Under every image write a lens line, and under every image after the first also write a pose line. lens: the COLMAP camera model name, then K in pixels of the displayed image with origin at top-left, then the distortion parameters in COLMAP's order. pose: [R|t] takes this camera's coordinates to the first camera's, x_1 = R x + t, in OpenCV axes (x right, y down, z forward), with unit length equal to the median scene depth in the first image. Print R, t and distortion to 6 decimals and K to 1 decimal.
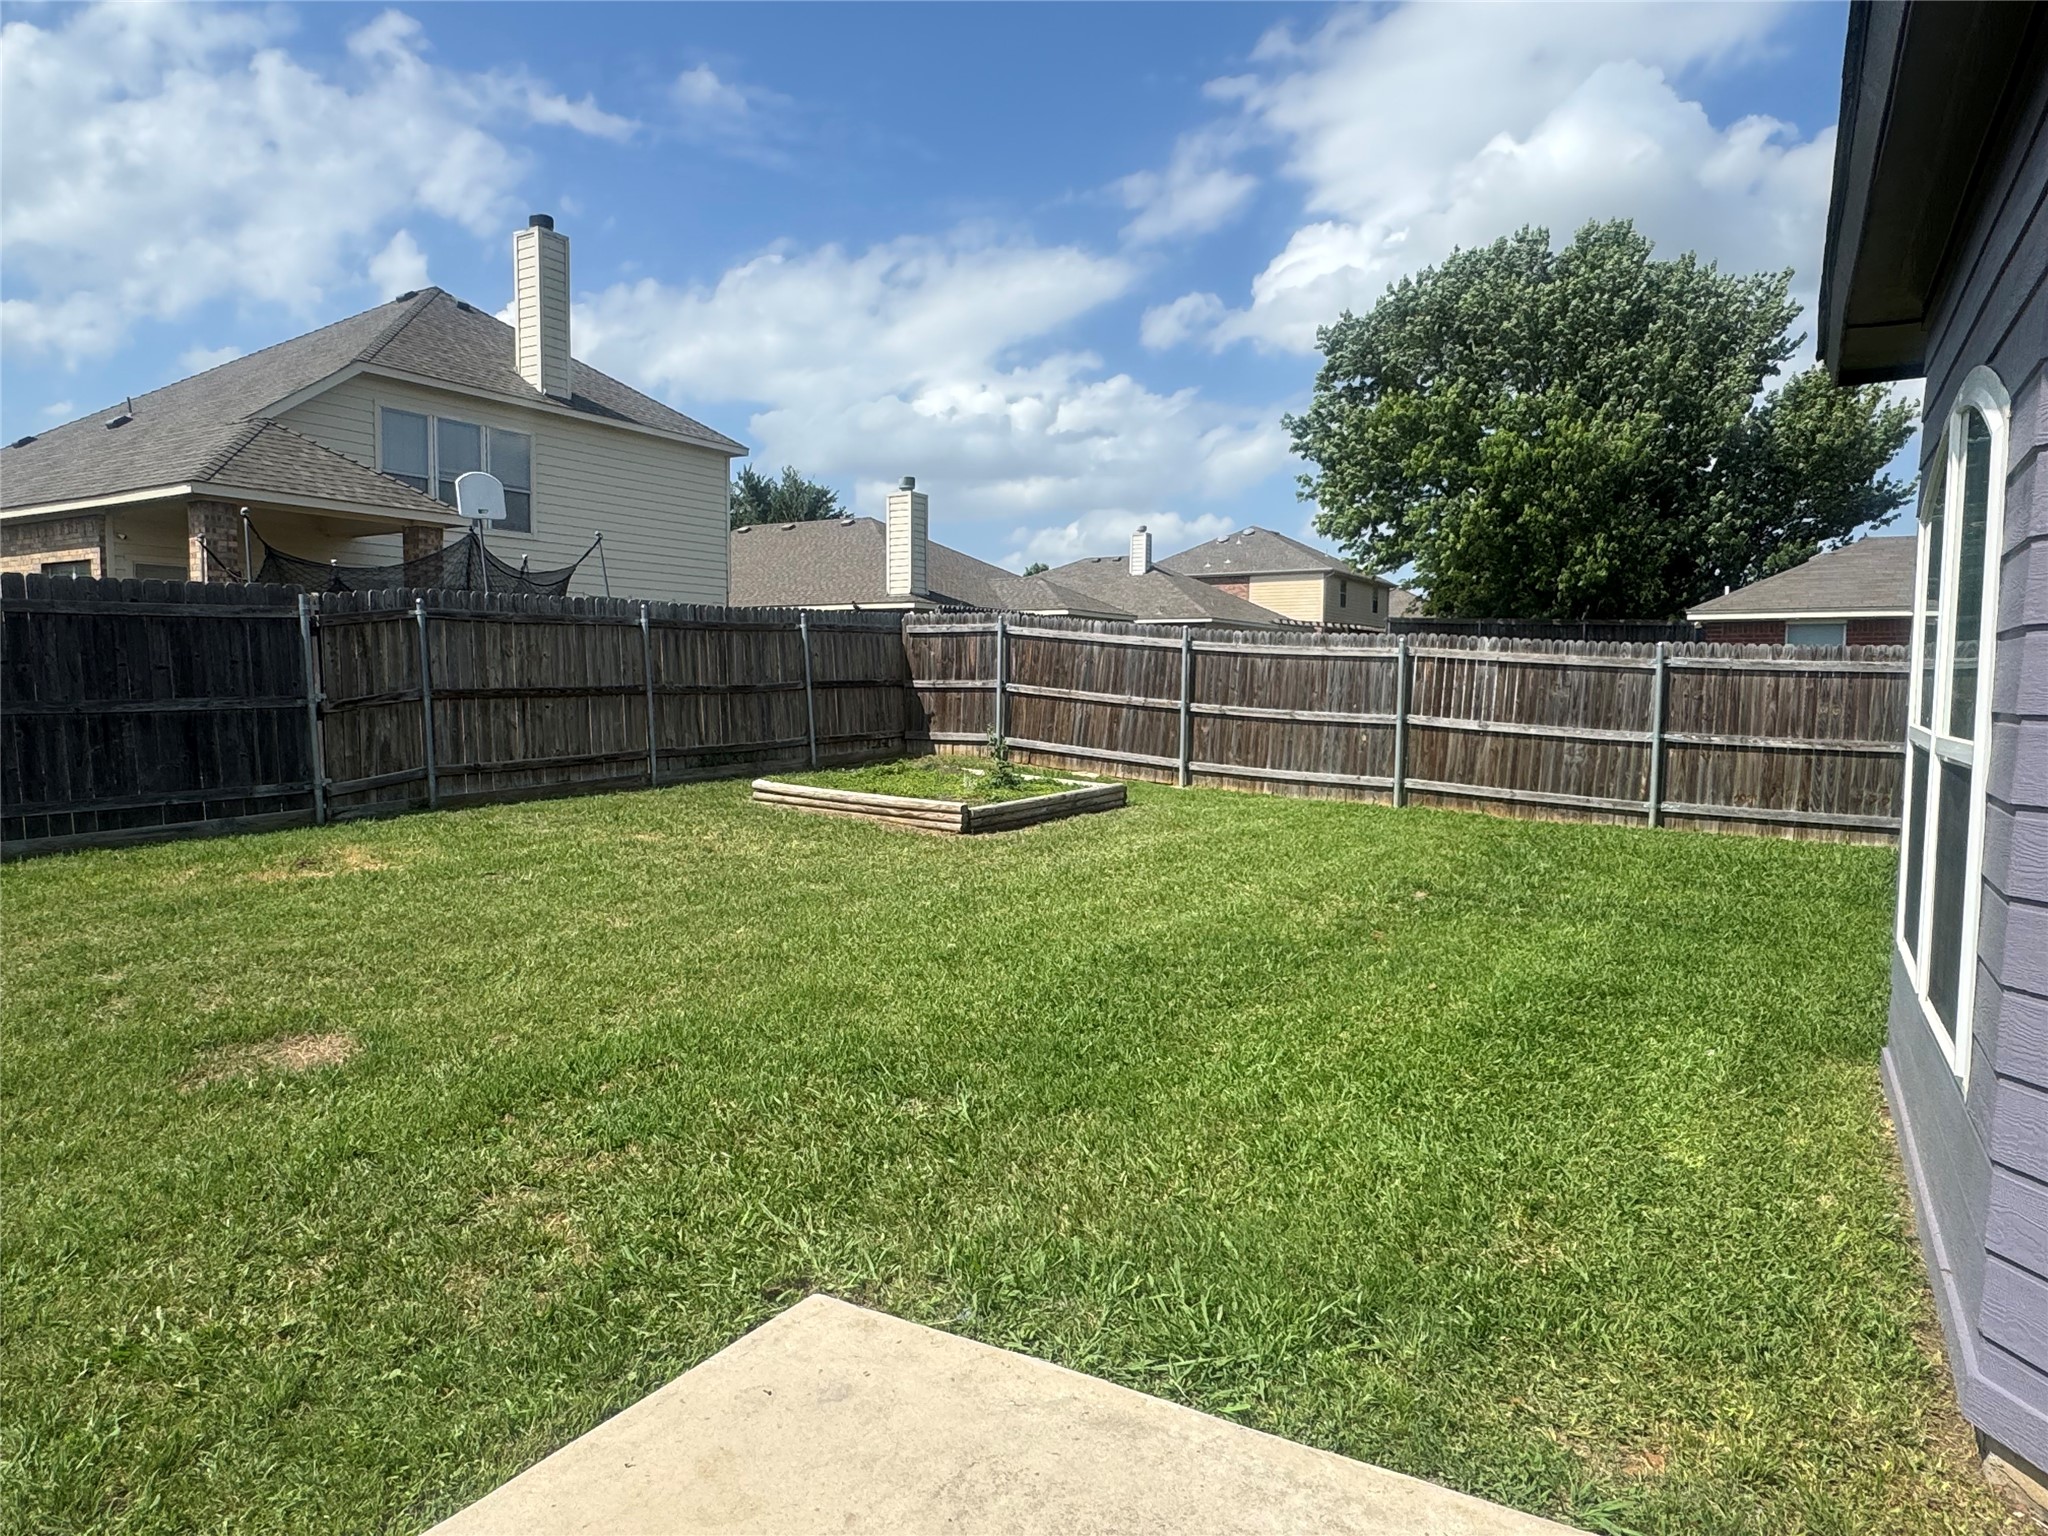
lens RADIAL K [[1287.5, 0, 1019.6], [0, 1287.5, 772.6], [0, 0, 1]] dist [-0.004500, 0.000688]
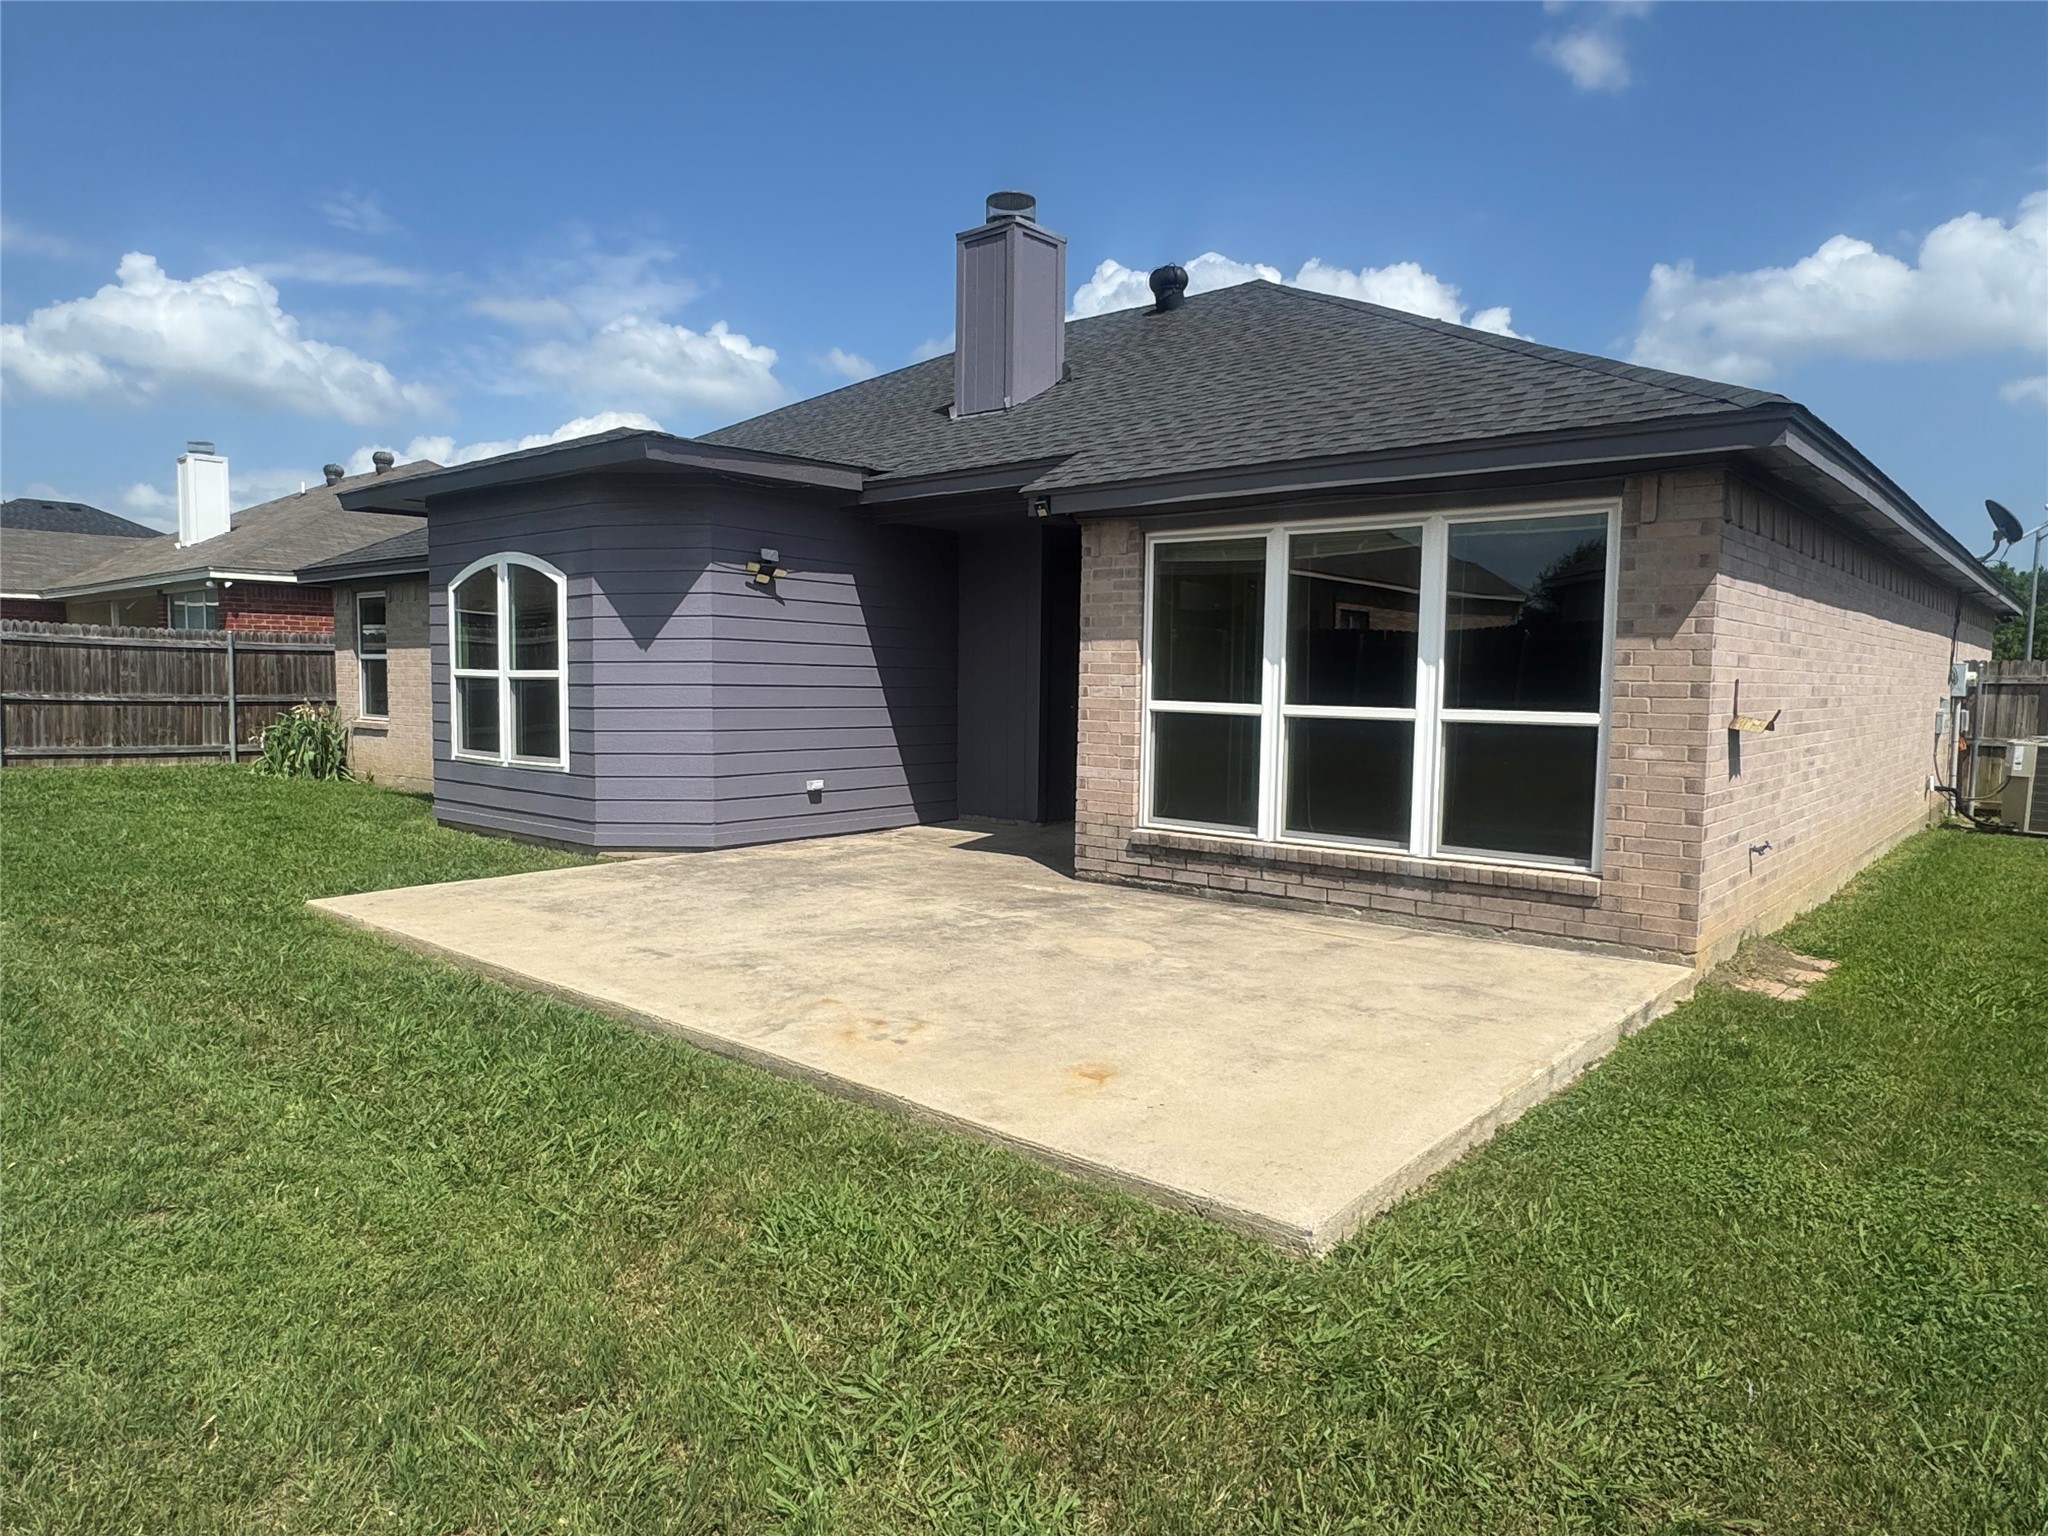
lens RADIAL K [[1287.5, 0, 1018.3], [0, 1287.5, 765.6], [0, 0, 1]] dist [-0.004500, 0.000688]
pose [[0.158732, -0.072647, 0.984645, -0.599427], [0.057758, 0.996265, 0.064193, 0.018124], [-0.985631, 0.046681, 0.162335, -0.181560]]
